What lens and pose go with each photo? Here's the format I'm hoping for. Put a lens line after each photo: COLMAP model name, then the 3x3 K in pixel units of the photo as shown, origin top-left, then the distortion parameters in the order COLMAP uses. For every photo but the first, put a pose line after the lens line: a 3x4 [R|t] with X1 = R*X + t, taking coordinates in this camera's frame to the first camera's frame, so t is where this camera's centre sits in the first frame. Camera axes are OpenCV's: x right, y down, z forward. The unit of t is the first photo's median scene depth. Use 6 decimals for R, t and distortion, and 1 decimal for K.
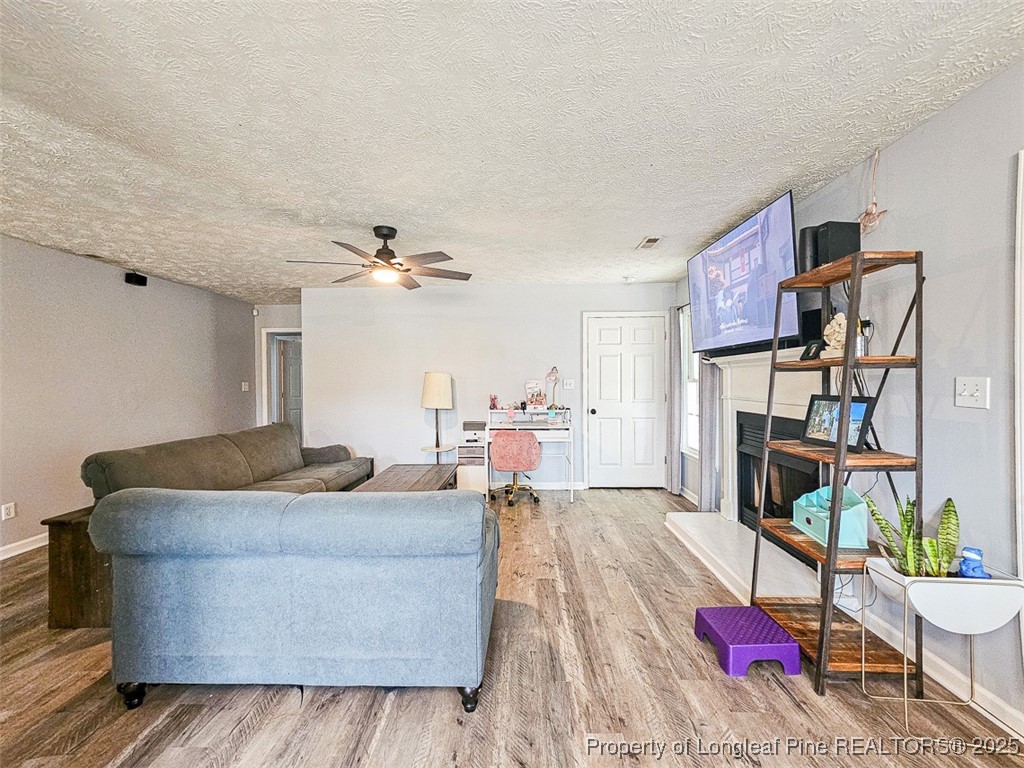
lens RADIAL K [[404.2, 0, 506.8], [0, 404.2, 380.6], [0, 0, 1]] dist [0.001054, 0.000691]
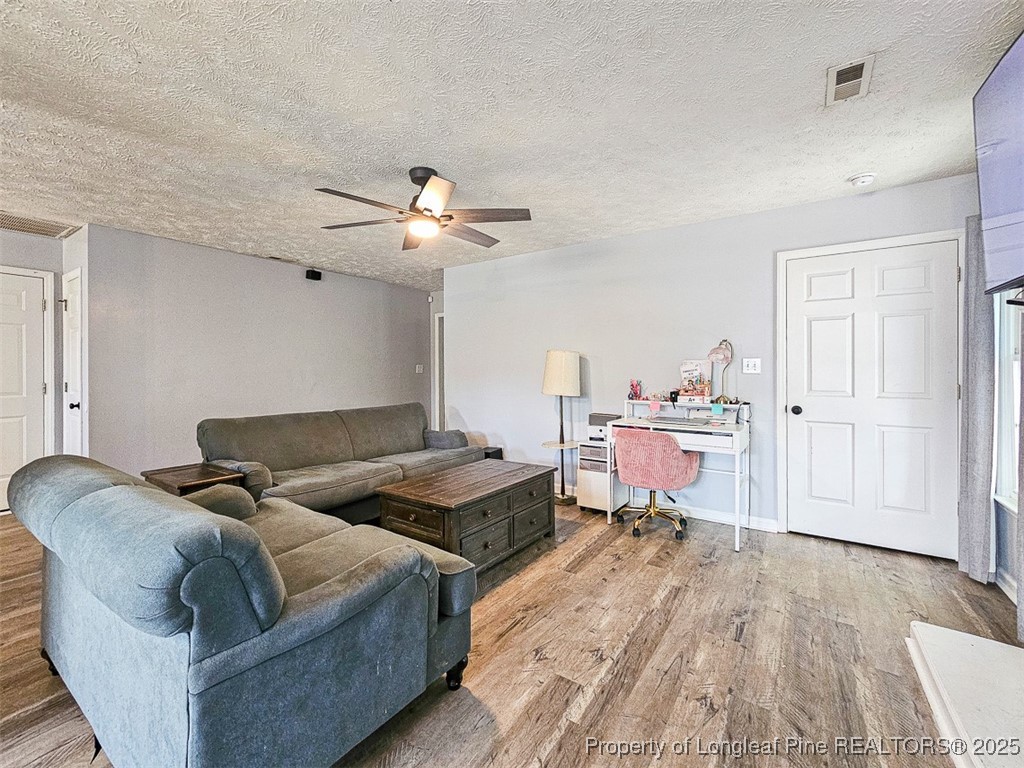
lens RADIAL K [[404.2, 0, 568.5], [0, 404.2, 369.2], [0, 0, 1]] dist [0.001054, 0.000691]
pose [[0.849838, 0.001234, -0.527043, 0.270226], [-0.005112, 0.999970, -0.005902, 0.021484], [0.527019, 0.007710, 0.849818, 0.319823]]
